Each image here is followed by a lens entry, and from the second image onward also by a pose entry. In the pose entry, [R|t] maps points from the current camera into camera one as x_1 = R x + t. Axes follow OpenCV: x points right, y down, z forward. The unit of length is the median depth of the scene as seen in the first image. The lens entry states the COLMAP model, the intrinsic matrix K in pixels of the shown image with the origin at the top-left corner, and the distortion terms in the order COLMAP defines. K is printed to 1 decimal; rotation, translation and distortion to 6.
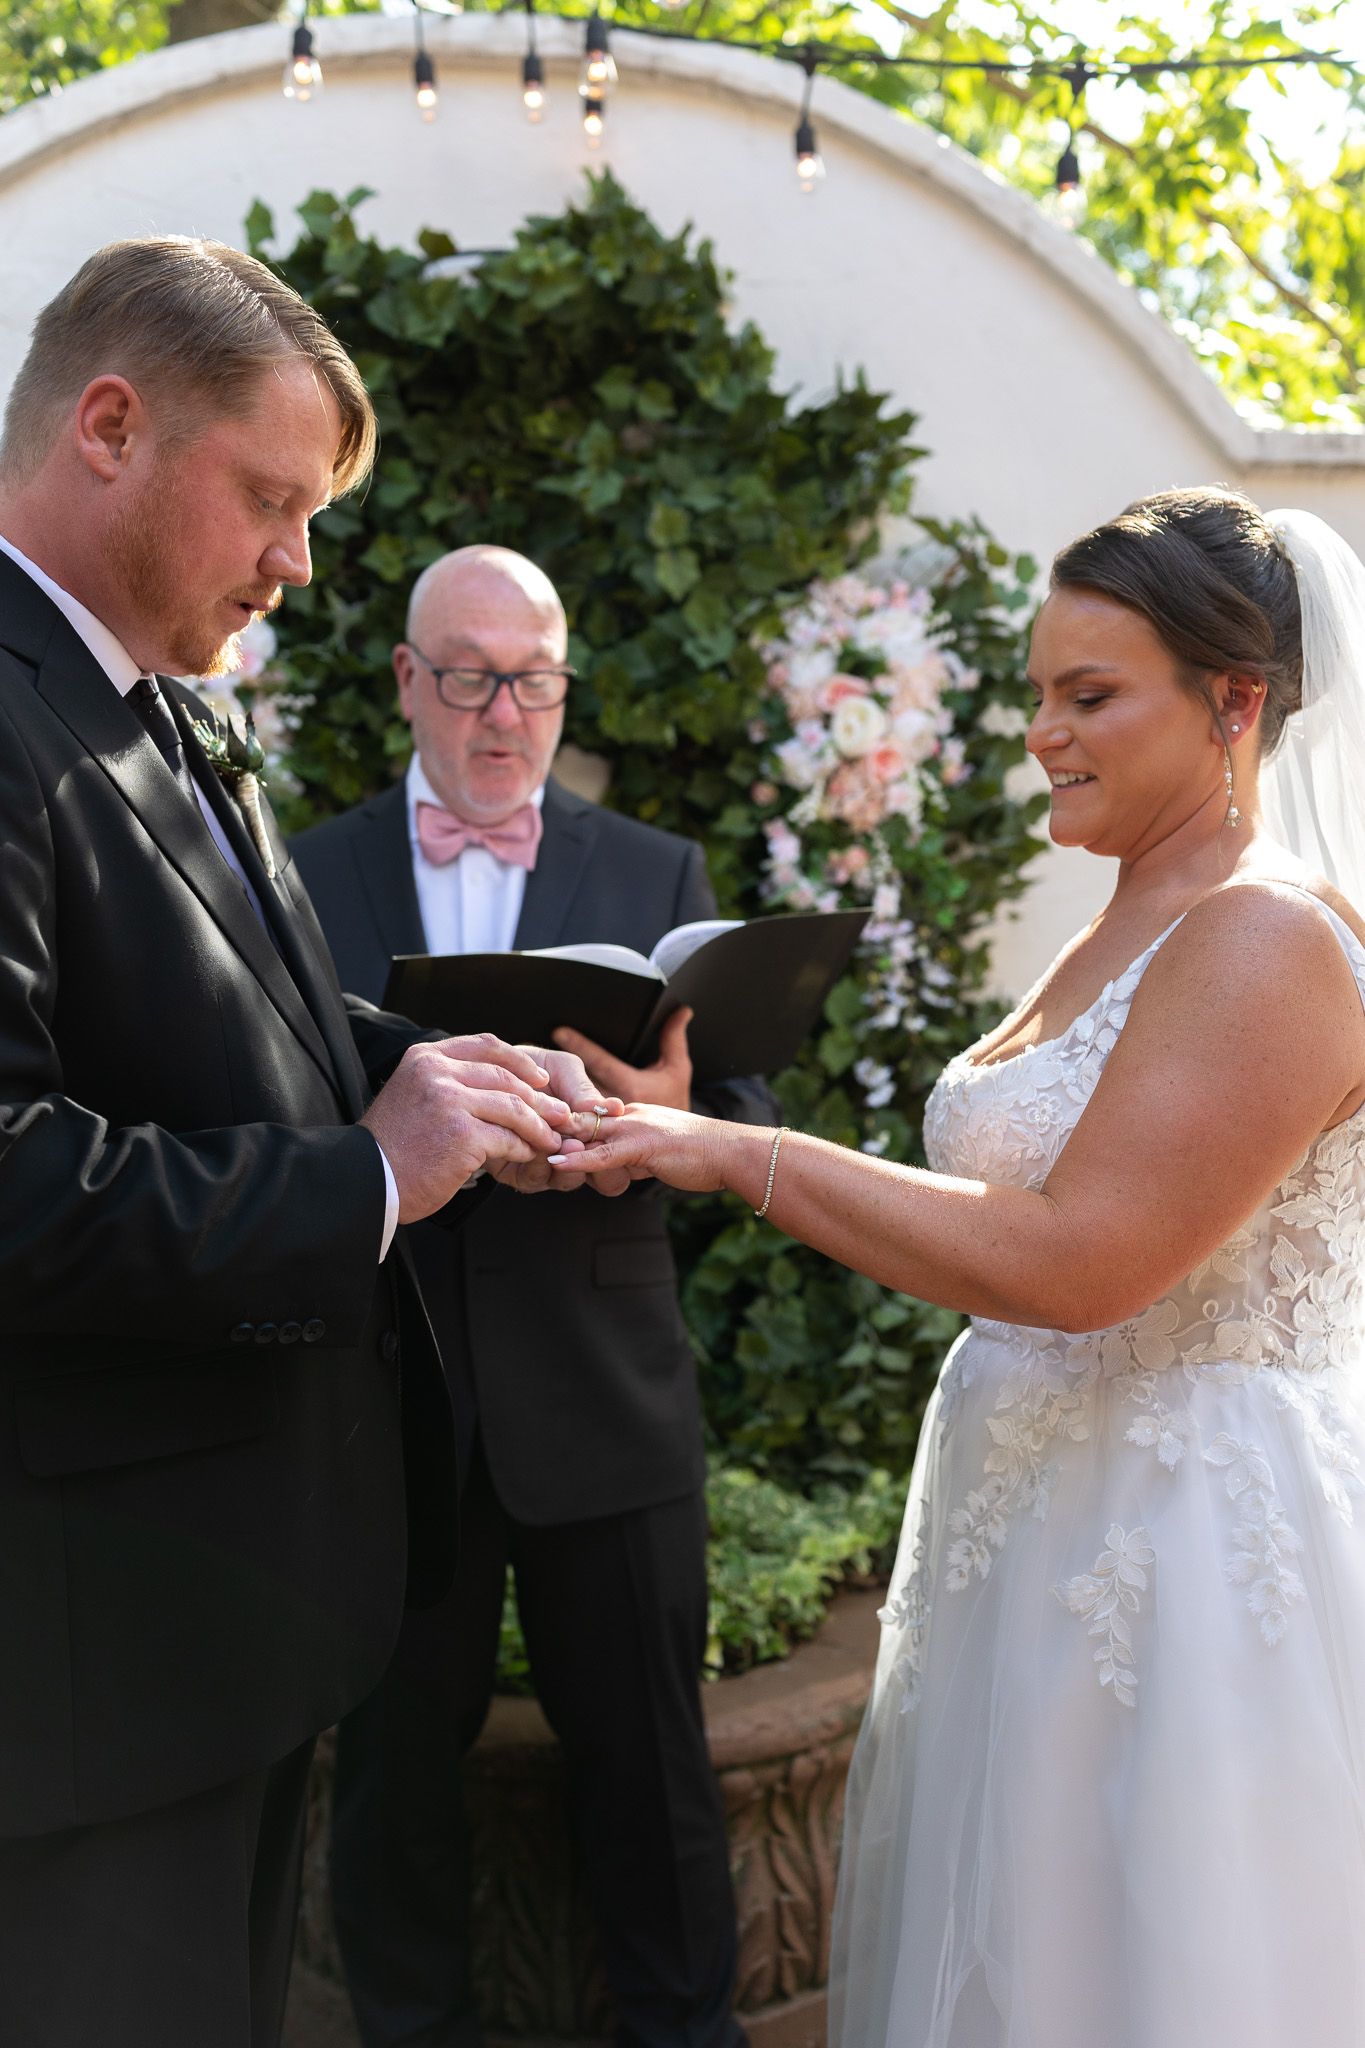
lens RADIAL K [[2042.9, 0, 716.3], [0, 2042.9, 956.1], [0, 0, 1]] dist [-0.038404, 0.000000]
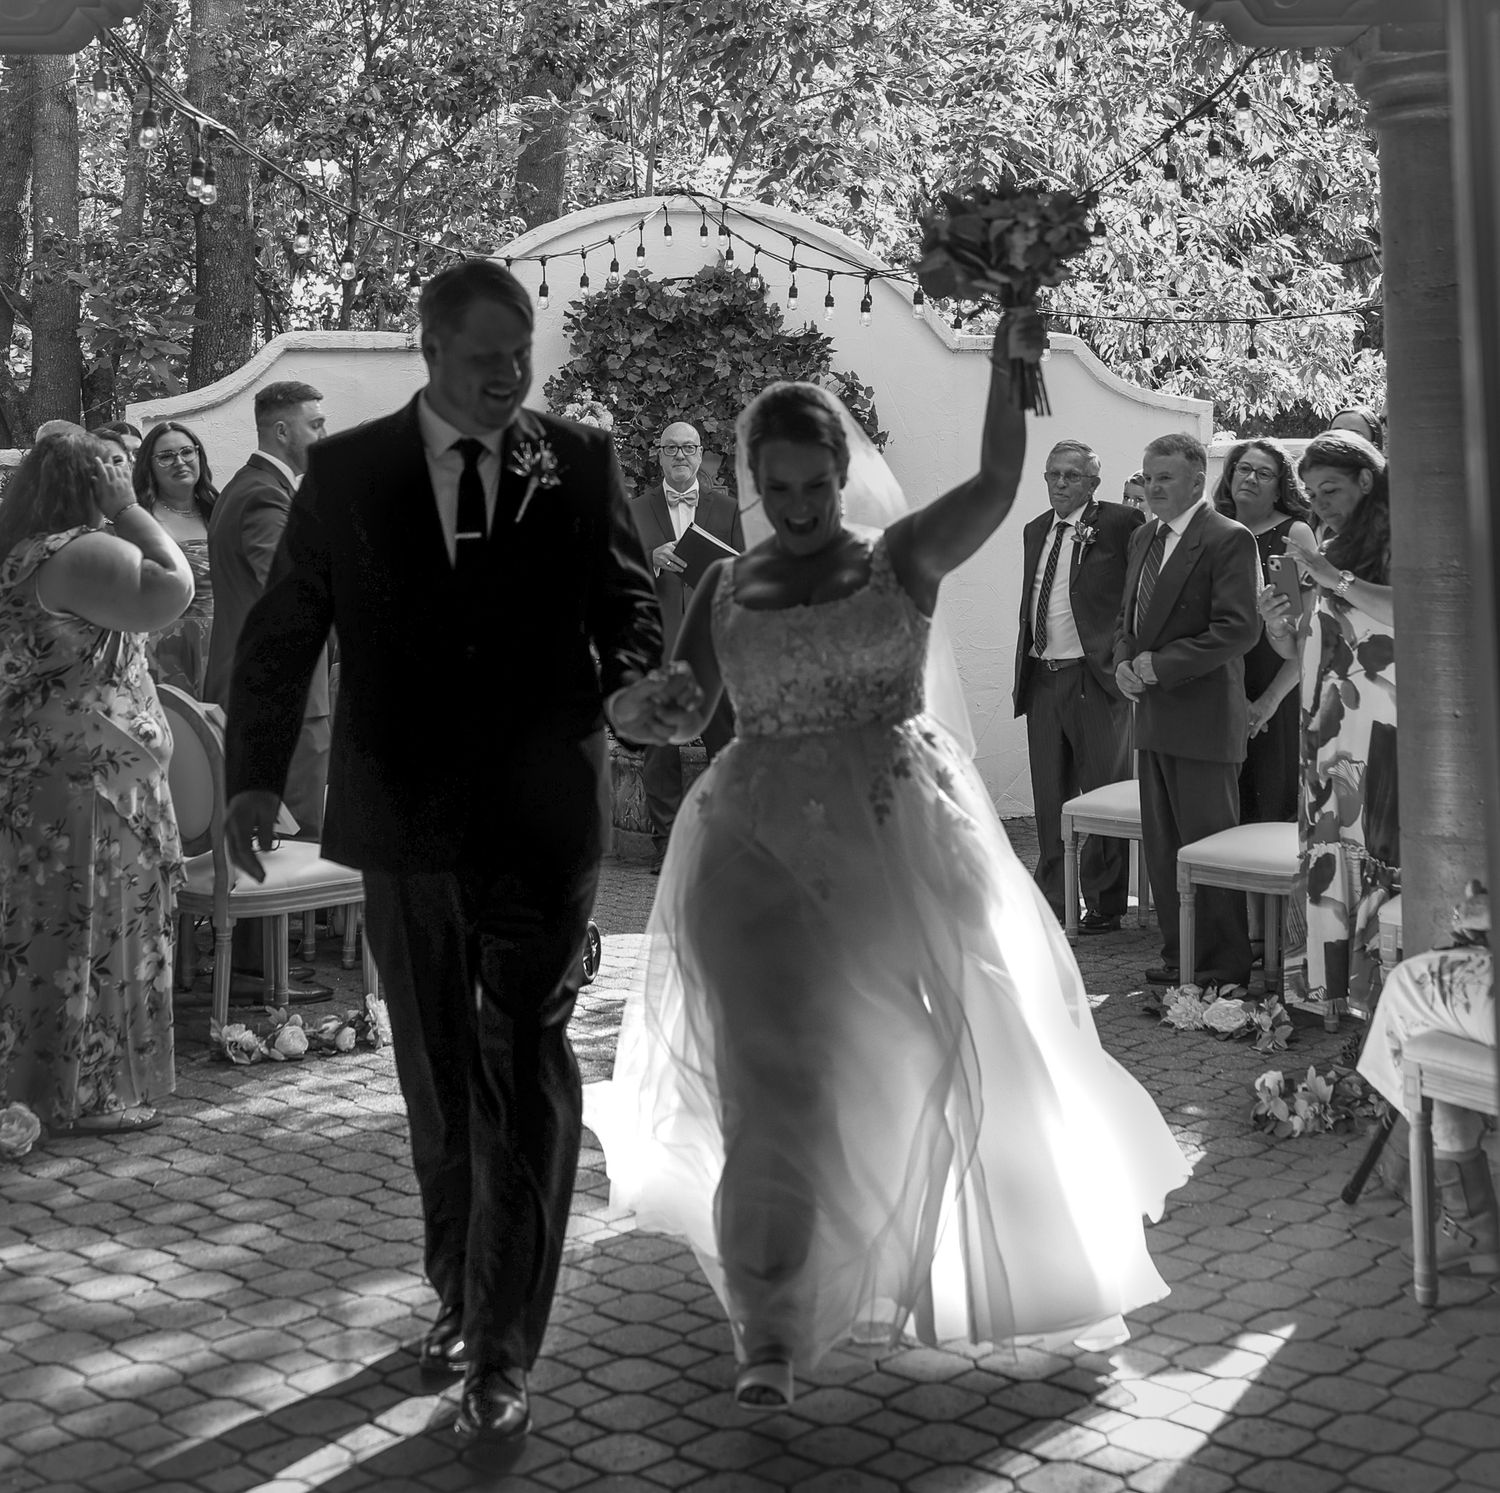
lens RADIAL K [[2064.1, 0, 737.3], [0, 2064.1, 744.2], [0, 0, 1]] dist [0.027120, 0.000000]
pose [[0.999868, 0.013647, 0.008810, -0.055044], [-0.014591, 0.992927, 0.117829, -0.040289], [-0.007140, -0.117942, 0.992995, -2.038218]]
